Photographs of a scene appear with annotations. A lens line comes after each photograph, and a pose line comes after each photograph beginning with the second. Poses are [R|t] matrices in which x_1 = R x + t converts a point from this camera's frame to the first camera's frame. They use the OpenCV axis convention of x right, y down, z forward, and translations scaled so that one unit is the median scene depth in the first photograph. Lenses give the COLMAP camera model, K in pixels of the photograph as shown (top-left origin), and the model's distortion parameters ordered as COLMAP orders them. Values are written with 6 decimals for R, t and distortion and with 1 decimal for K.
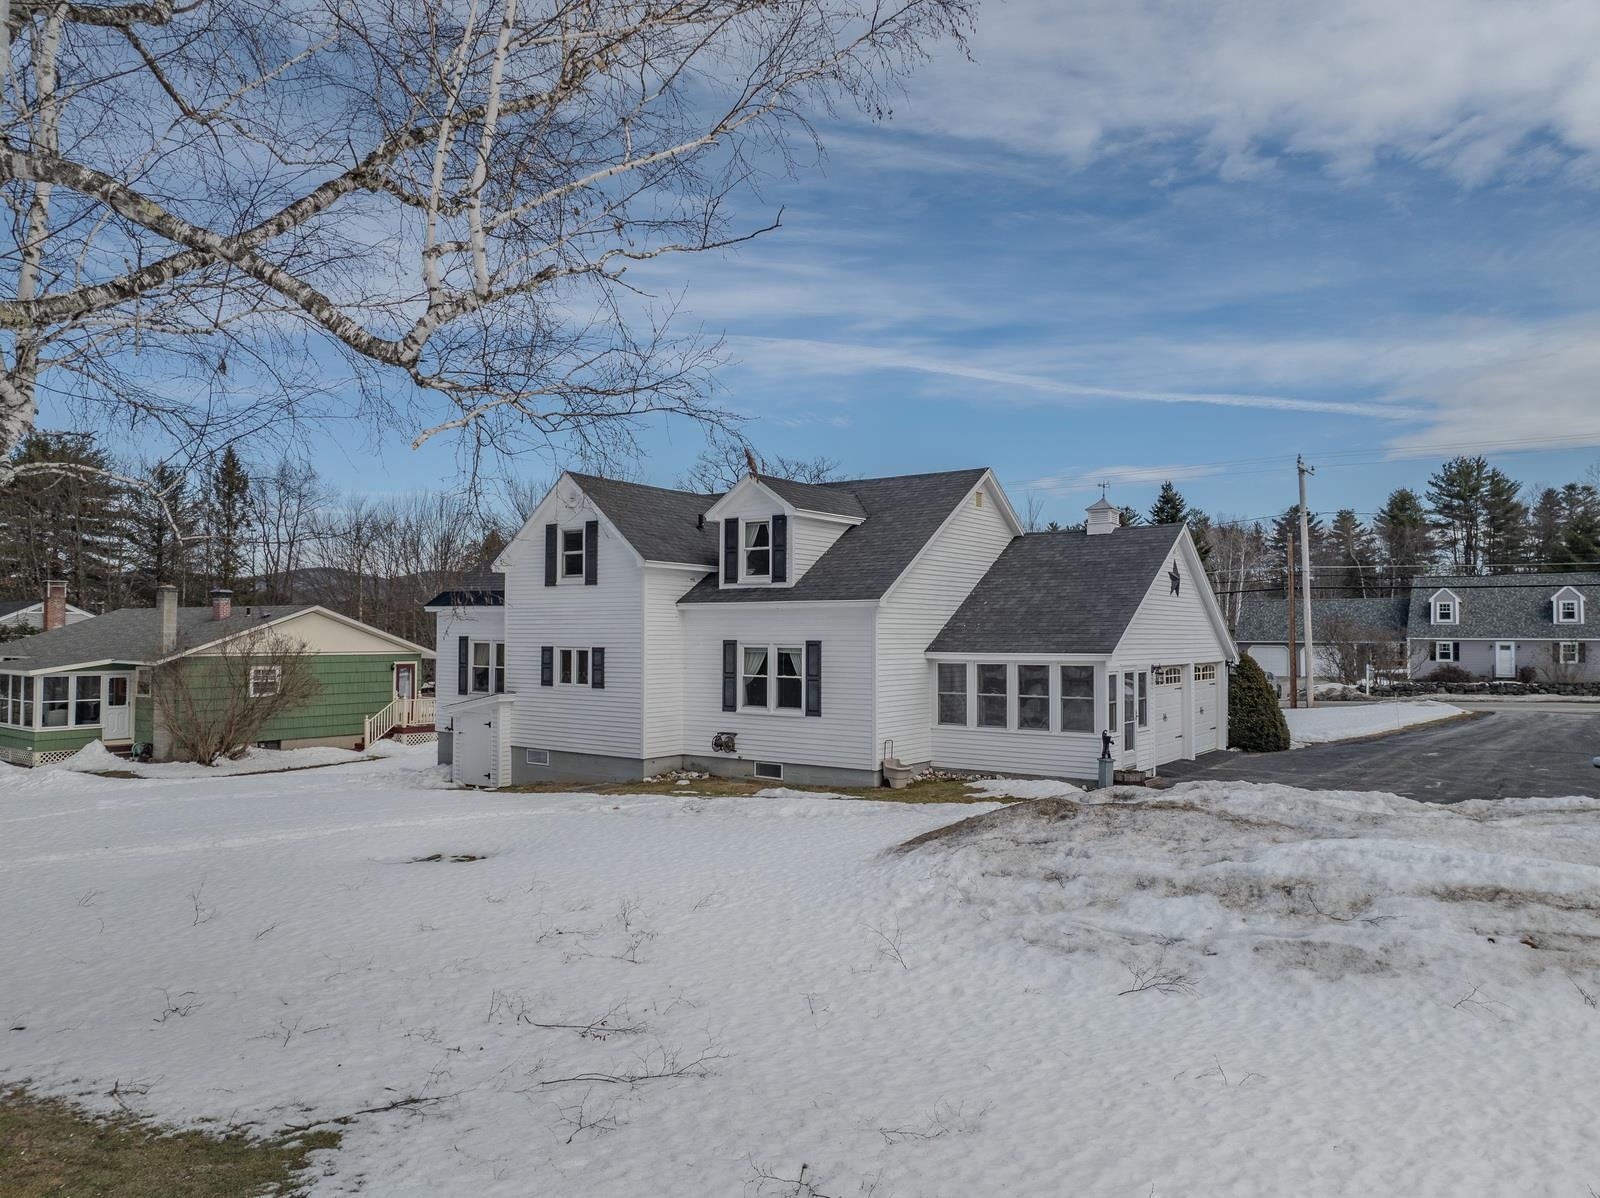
lens RADIAL K [[1119.9, 0, 795.4], [0, 1119.9, 571.5], [0, 0, 1]] dist [-0.029255, -0.003552]
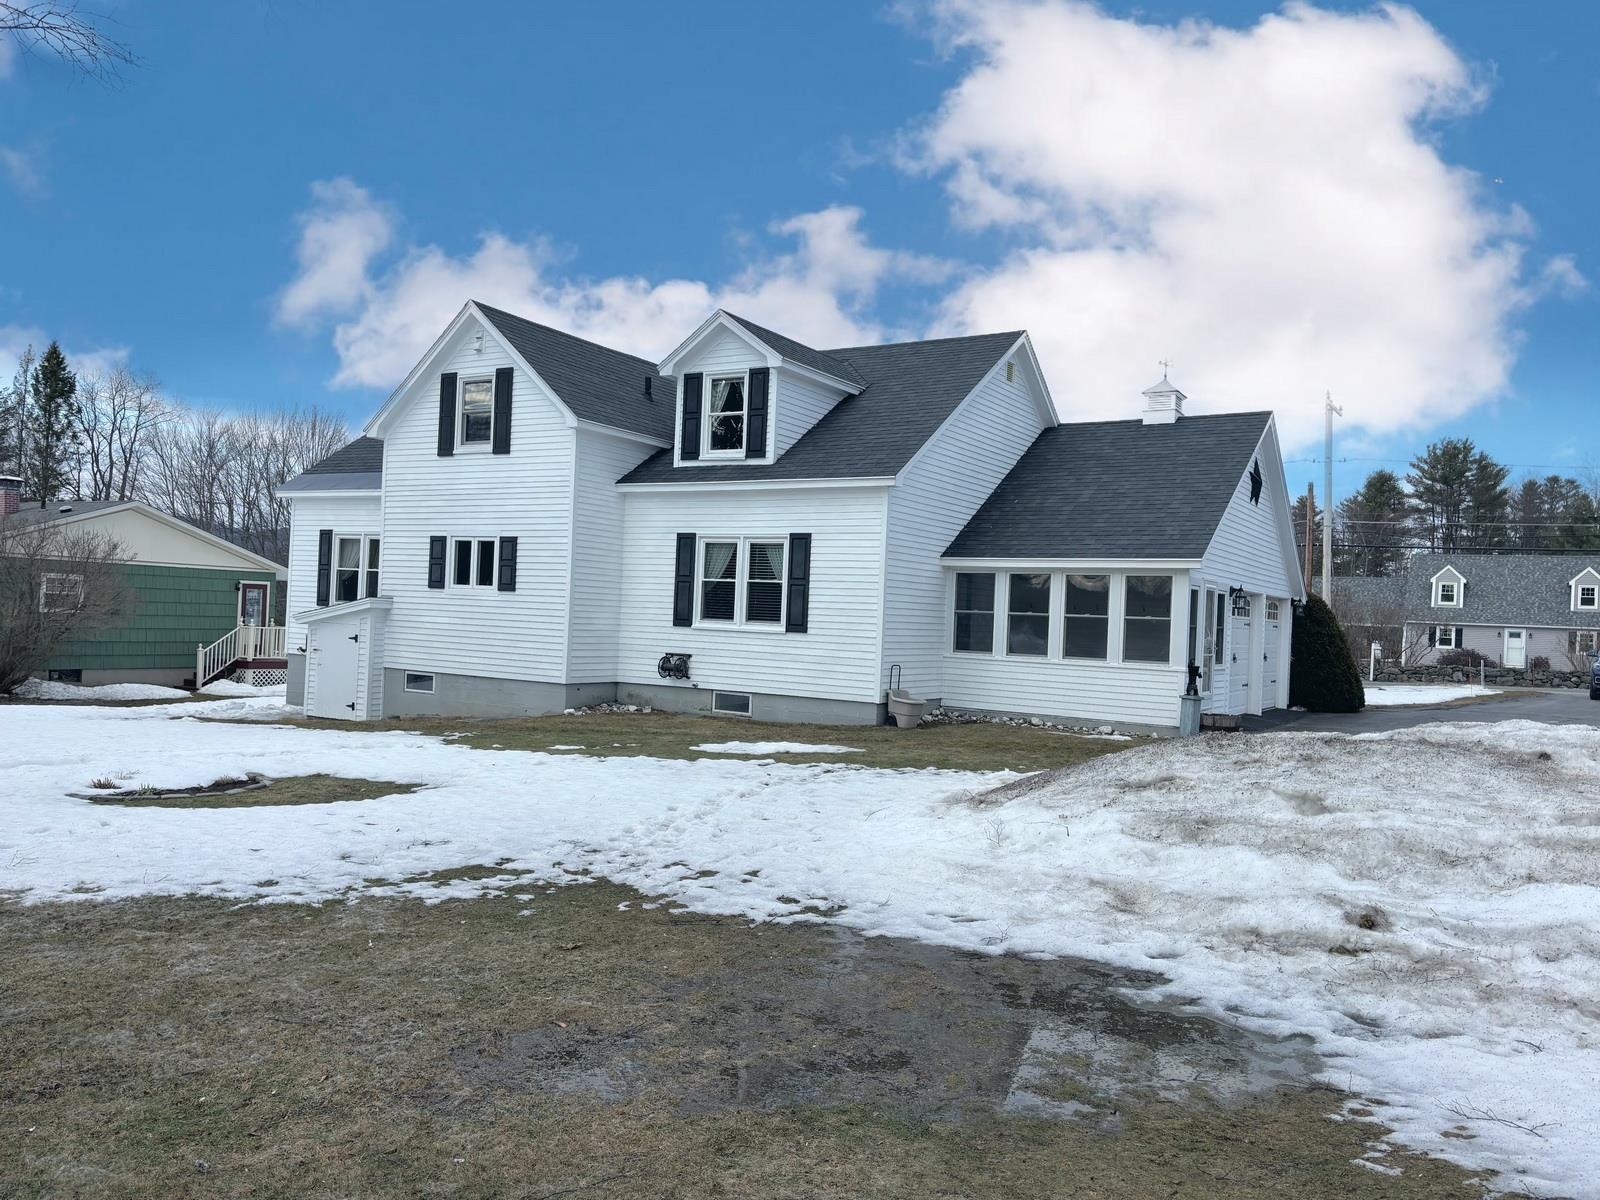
lens RADIAL K [[1185.8, 0, 800.0], [0, 1185.8, 600.0], [0, 0, 1]] dist [0.097072, -0.131848]
pose [[0.996382, 0.039796, 0.075093, -0.038573], [-0.043133, 0.998128, 0.043352, 0.066010], [-0.073227, -0.046434, 0.996234, 0.180749]]
